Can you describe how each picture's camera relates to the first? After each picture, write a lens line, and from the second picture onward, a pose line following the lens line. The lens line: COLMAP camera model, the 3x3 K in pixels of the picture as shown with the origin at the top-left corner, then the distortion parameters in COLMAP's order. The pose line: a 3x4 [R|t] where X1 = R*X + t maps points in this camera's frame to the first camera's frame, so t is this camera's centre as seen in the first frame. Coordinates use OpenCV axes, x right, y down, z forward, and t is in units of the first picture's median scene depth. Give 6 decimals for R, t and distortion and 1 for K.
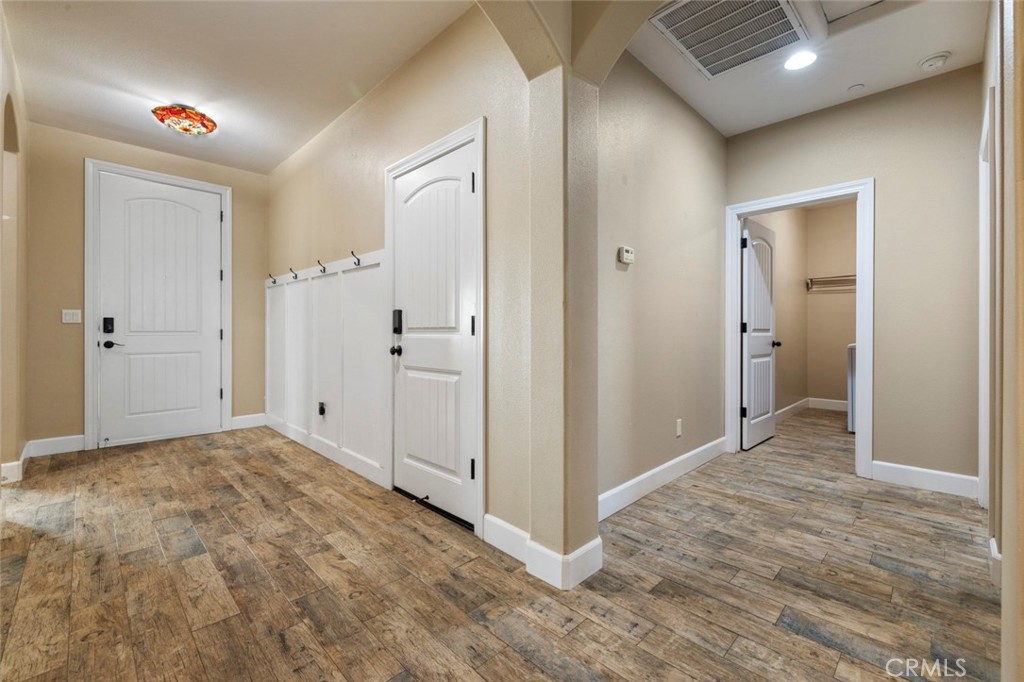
lens RADIAL K [[428.9, 0, 504.2], [0, 428.9, 330.9], [0, 0, 1]] dist [0.001733, -0.001161]
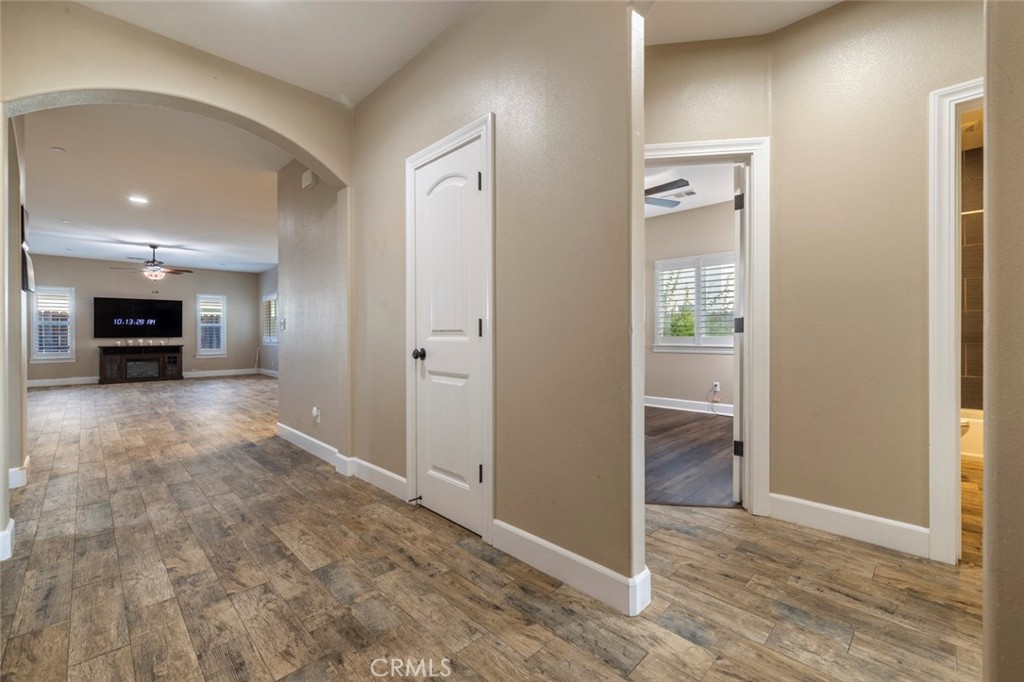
lens RADIAL K [[428.9, 0, 506.0], [0, 428.9, 334.1], [0, 0, 1]] dist [0.001733, -0.001161]
pose [[-0.999999, -0.000227, 0.001527, -0.901332], [-0.000231, 0.999998, -0.002217, -0.001979], [-0.001527, -0.002217, -0.999996, 1.561010]]
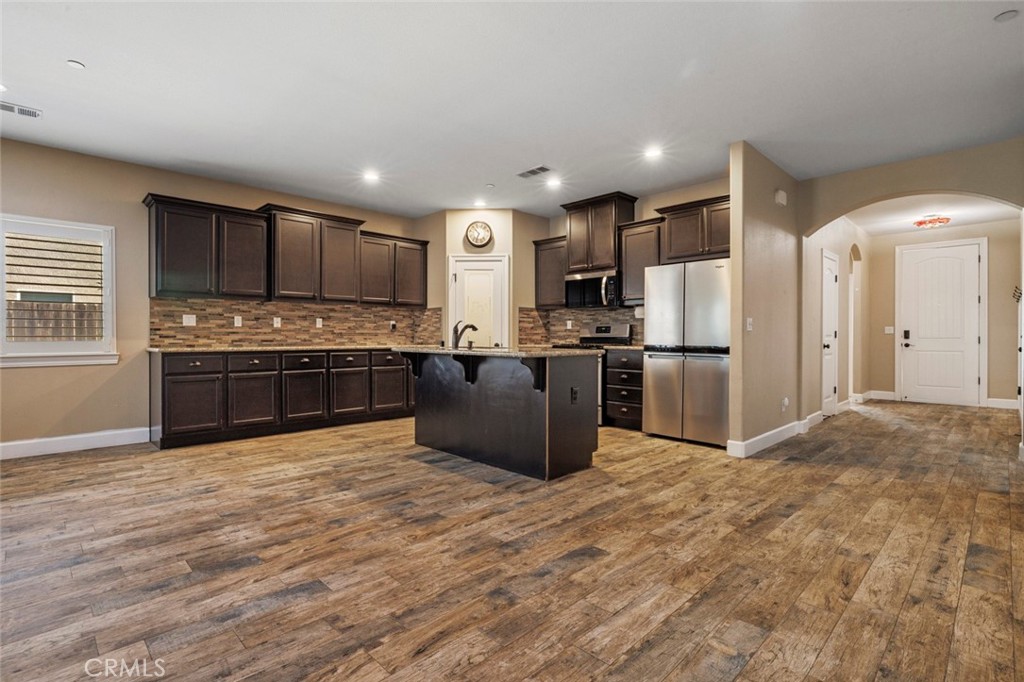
lens RADIAL K [[490.5, 0, 508.7], [0, 490.5, 339.6], [0, 0, 1]] dist [-0.002640, 0.000859]
pose [[0.001020, 0.003630, -0.999993, 1.758242], [-0.000607, 0.999993, 0.003629, 0.002199], [0.999999, 0.000603, 0.001022, -1.047417]]
